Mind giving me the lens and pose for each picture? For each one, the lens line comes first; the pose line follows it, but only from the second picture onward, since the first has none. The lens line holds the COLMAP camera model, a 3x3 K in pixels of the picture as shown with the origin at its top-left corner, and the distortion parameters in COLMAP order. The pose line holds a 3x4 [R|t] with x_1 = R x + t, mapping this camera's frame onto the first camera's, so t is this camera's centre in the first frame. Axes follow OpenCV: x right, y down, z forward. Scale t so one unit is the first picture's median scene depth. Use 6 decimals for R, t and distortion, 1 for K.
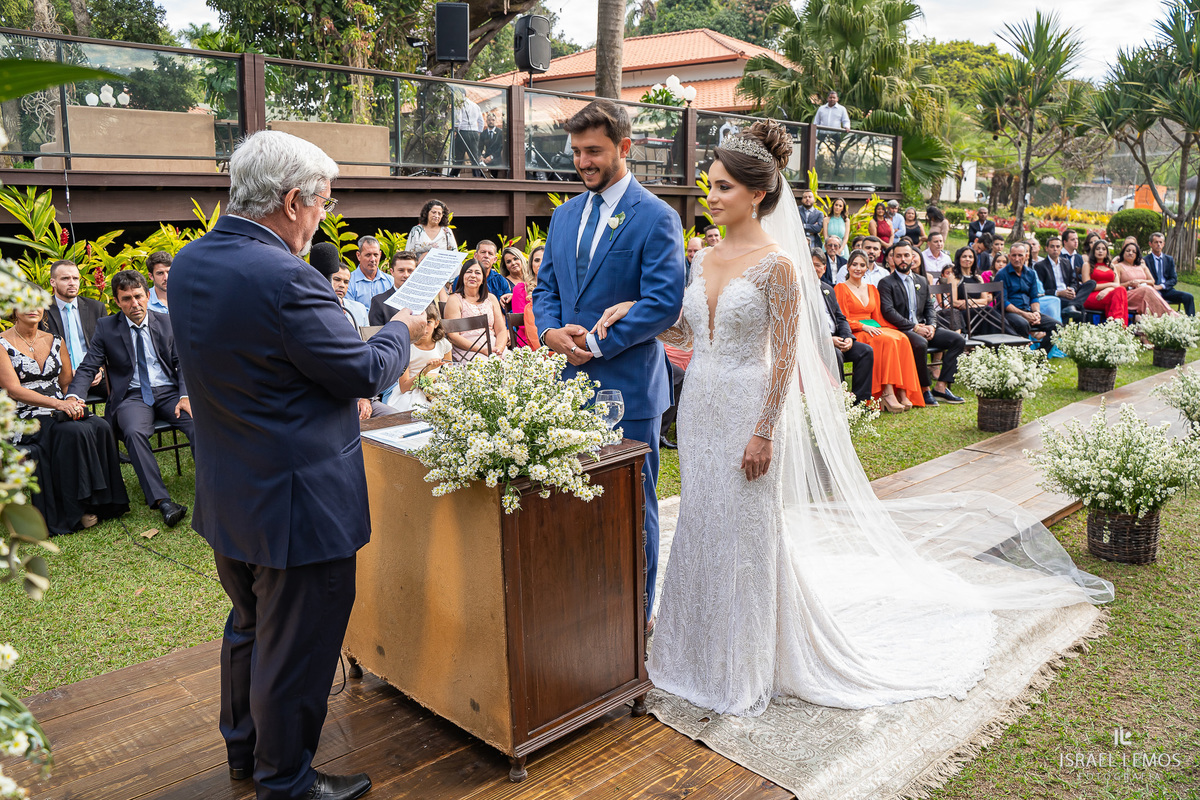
lens RADIAL K [[994.4, 0, 612.2], [0, 994.4, 376.9], [0, 0, 1]] dist [-0.110489, 0.091985]
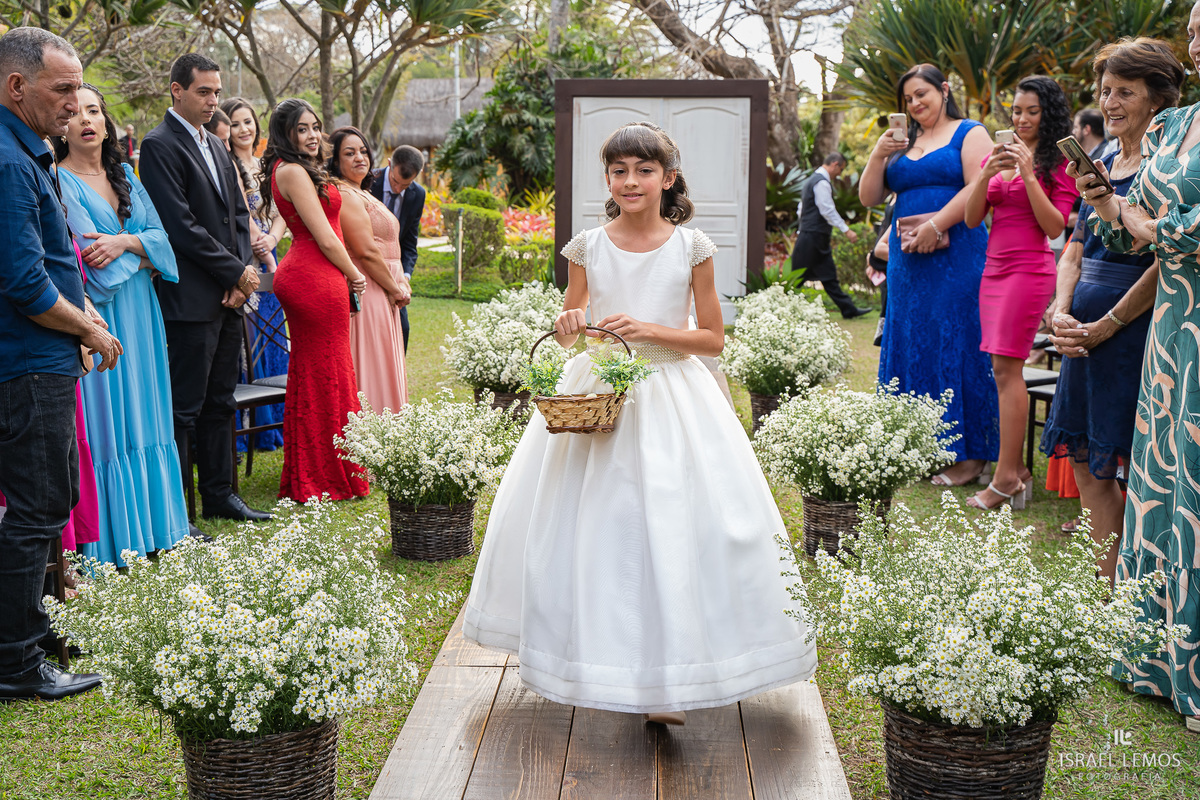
lens RADIAL K [[1343.2, 0, 600.3], [0, 1343.2, 399.2], [0, 0, 1]] dist [0.017530, 0.000000]
pose [[0.733238, -0.123261, 0.668706, 0.158292], [0.130592, 0.990653, 0.039410, -0.040910], [-0.667313, 0.058431, 0.742481, 0.315036]]
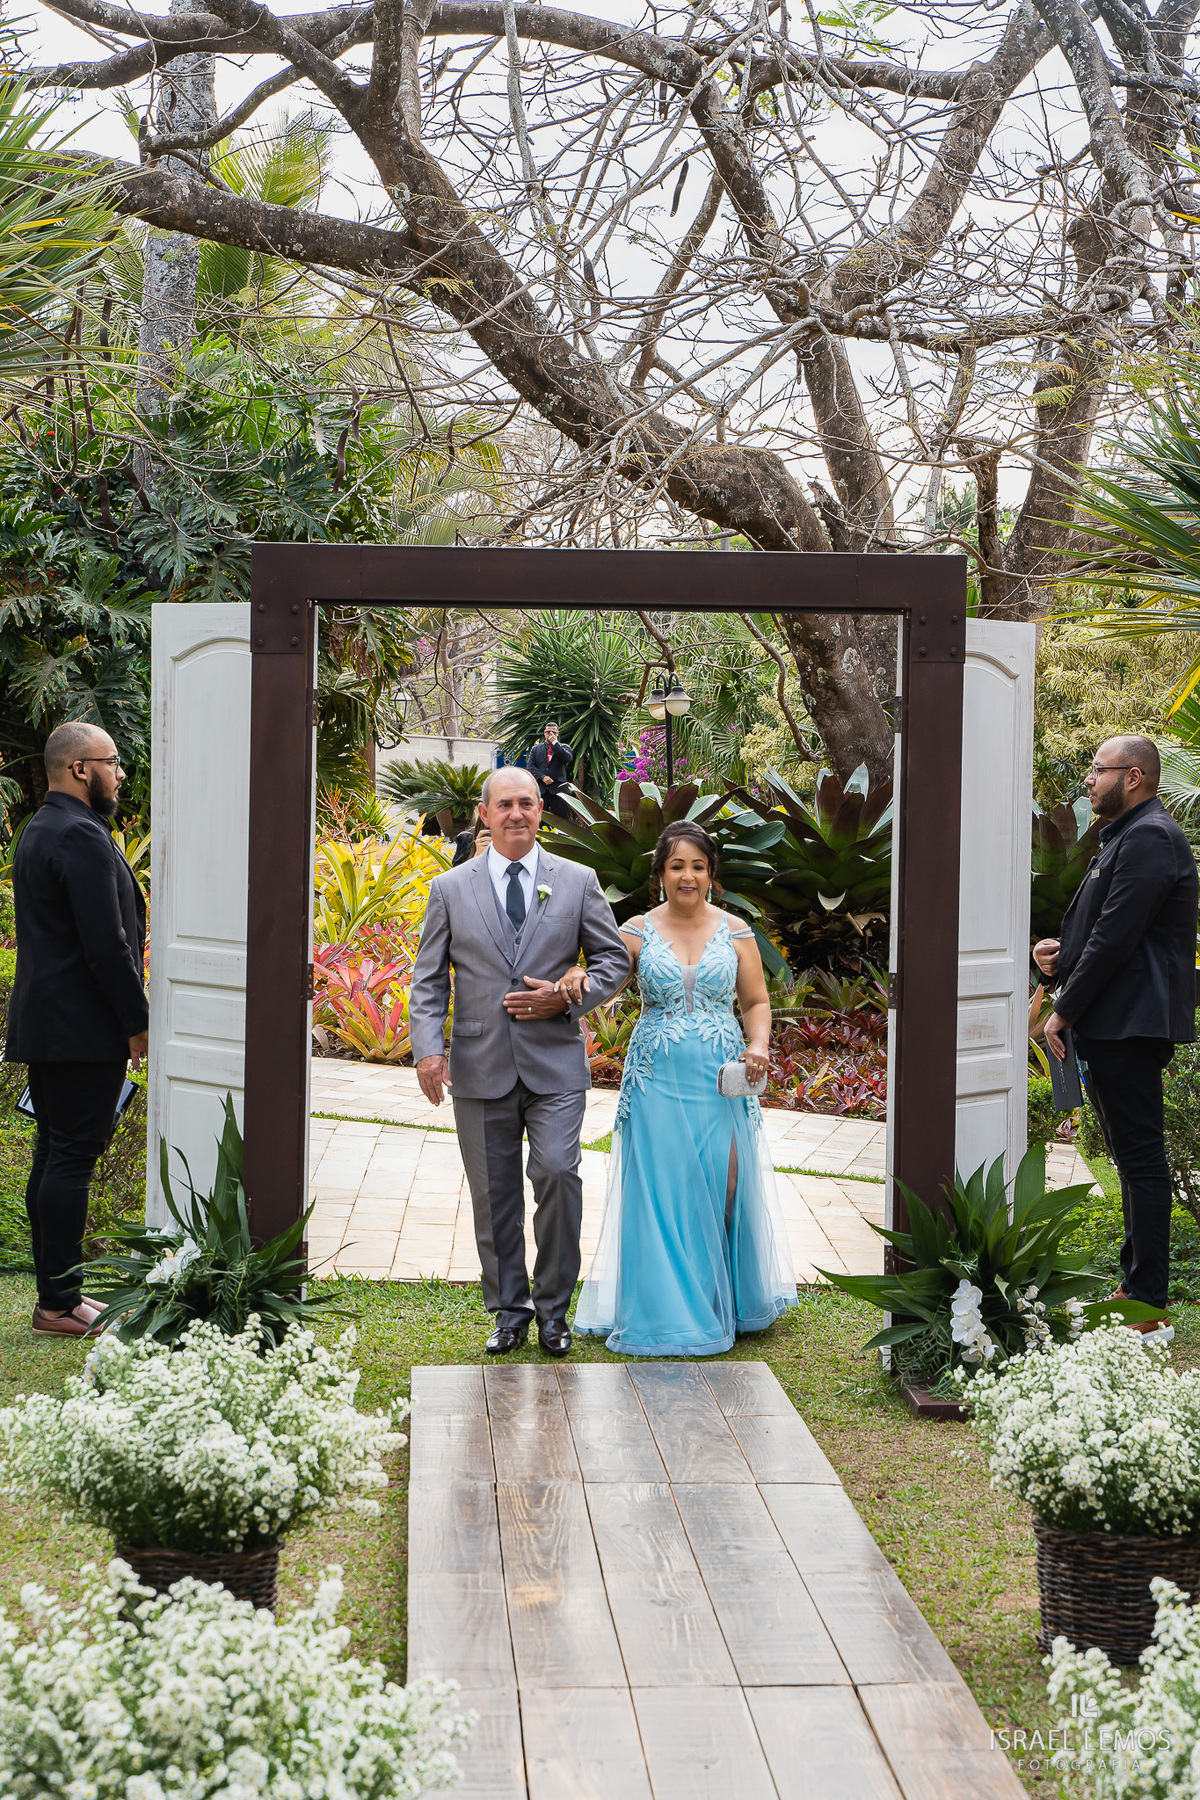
lens RADIAL K [[3785.2, 0, 597.8], [0, 3785.2, 901.8], [0, 0, 1]] dist [0.342038, 0.000000]
pose [[0.665395, -0.036758, 0.745586, 0.216658], [0.131732, 0.988894, -0.068809, -0.074718], [-0.734776, 0.144003, 0.662847, 0.406815]]
